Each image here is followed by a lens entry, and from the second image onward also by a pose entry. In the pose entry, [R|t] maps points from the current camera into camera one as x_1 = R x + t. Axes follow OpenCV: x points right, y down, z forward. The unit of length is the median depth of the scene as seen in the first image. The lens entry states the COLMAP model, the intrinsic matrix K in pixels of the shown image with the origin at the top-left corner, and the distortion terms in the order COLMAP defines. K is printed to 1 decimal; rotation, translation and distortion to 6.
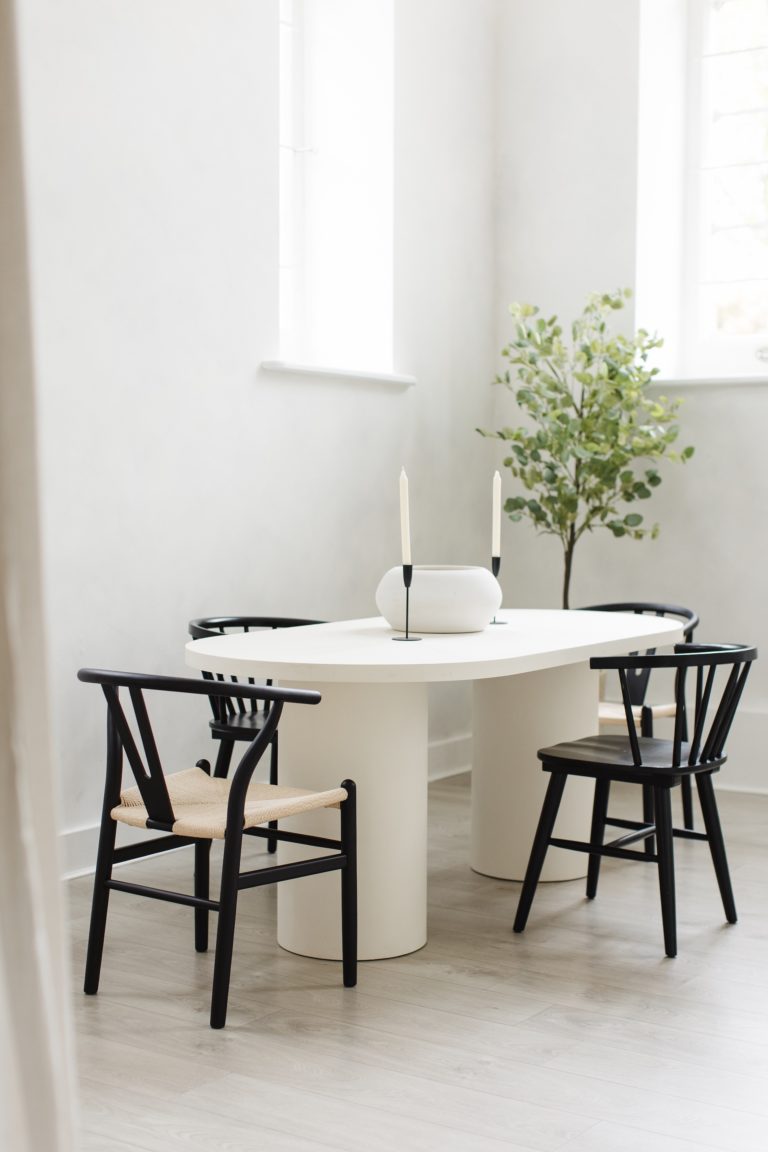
lens RADIAL K [[1649.2, 0, 381.6], [0, 1649.2, 572.3], [0, 0, 1]] dist [0.017978, 0.036080]
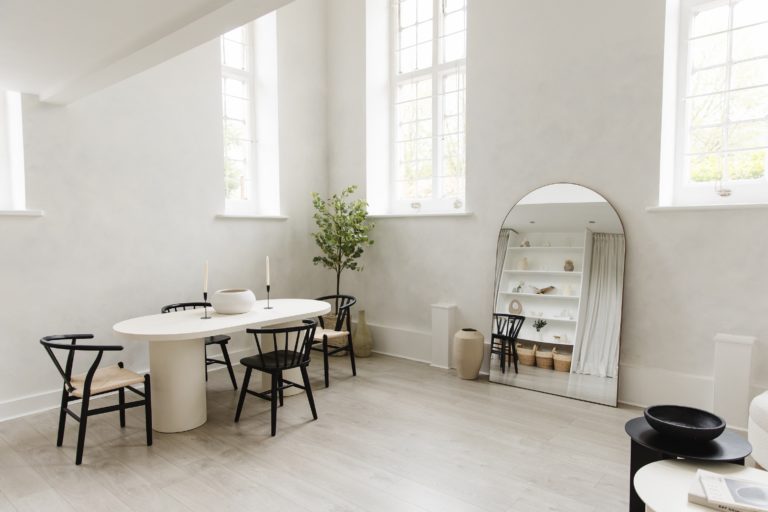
lens RADIAL K [[511.1, 0, 384.0], [0, 511.1, 256.0], [0, 0, 1]] dist [0.002791, -0.000676]
pose [[0.993925, -0.005307, -0.109936, 0.331708], [0.005771, 0.999976, 0.003906, -0.054767], [0.109912, -0.004516, 0.993931, 0.110044]]
